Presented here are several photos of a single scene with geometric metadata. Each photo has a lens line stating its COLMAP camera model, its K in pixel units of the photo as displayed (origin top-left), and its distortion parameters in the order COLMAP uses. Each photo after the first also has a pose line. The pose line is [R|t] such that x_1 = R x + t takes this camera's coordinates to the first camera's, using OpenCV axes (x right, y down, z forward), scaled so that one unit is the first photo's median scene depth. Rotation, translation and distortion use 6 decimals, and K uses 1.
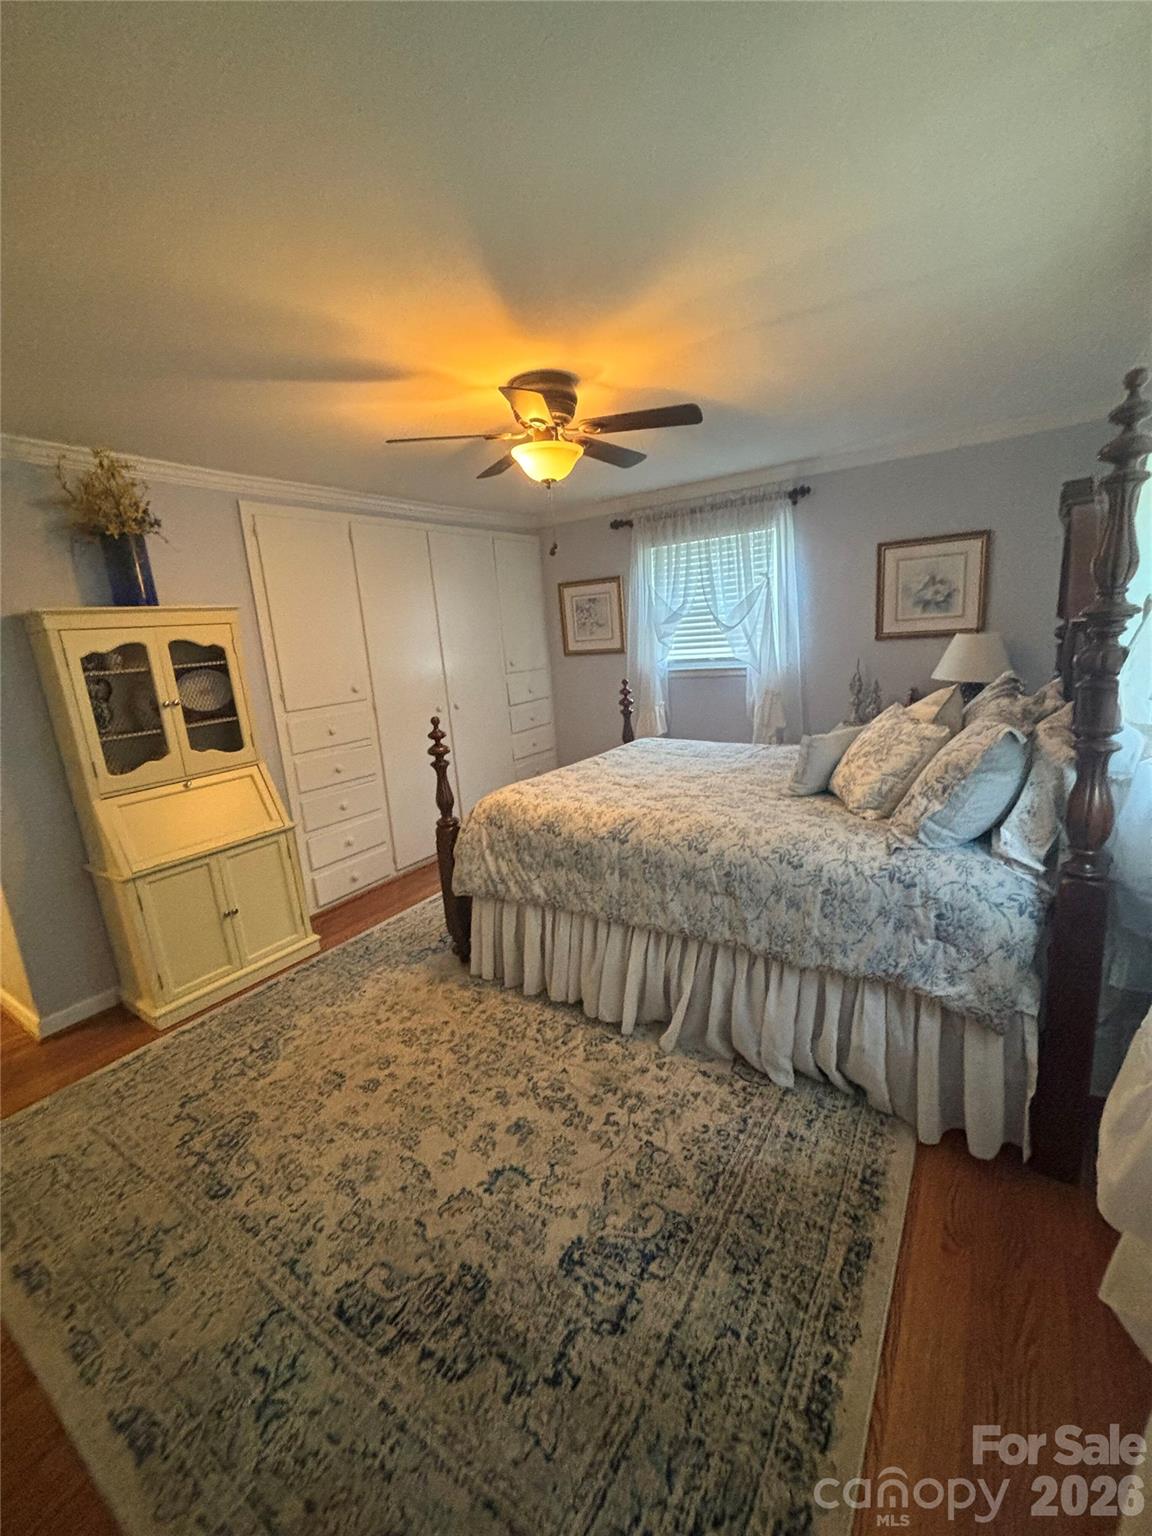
lens RADIAL K [[618.0, 0, 574.4], [0, 618.0, 763.4], [0, 0, 1]] dist [-0.005605, 0.000526]
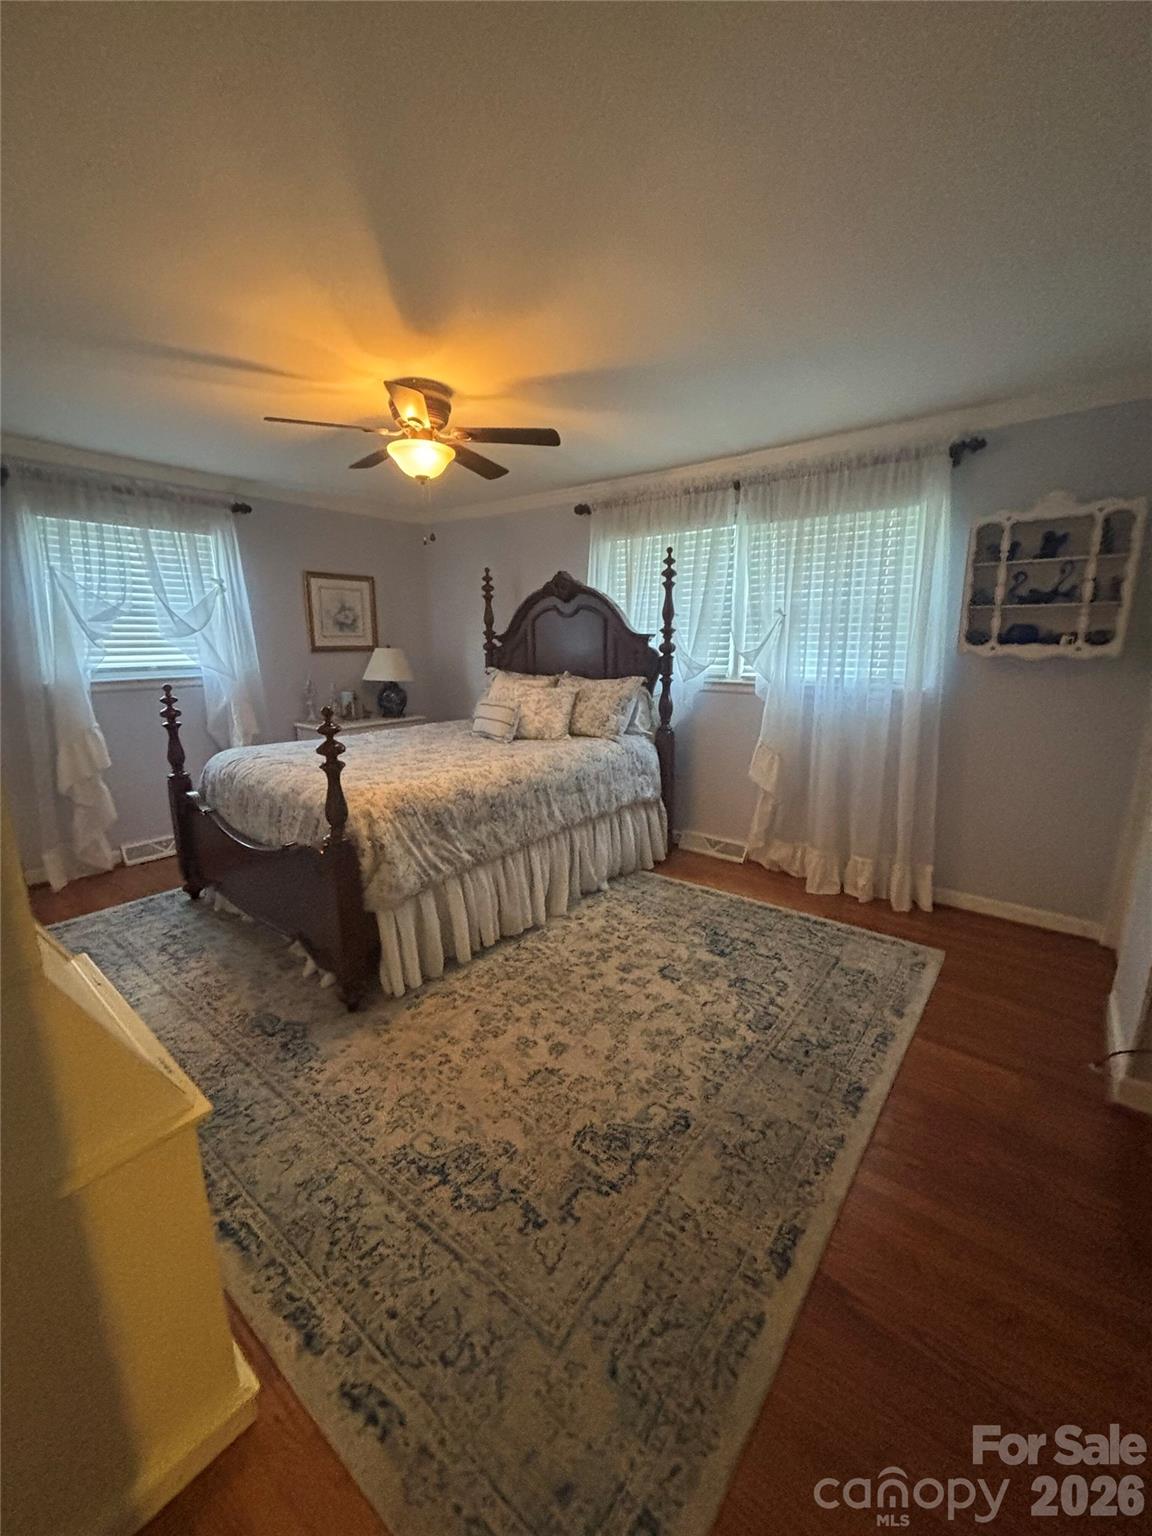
lens RADIAL K [[618.0, 0, 563.7], [0, 618.0, 766.0], [0, 0, 1]] dist [-0.005605, 0.000526]
pose [[0.093965, -0.135734, 0.986279, -1.231198], [0.201547, 0.972743, 0.114669, -0.040126], [-0.974961, 0.188007, 0.118760, 0.765575]]
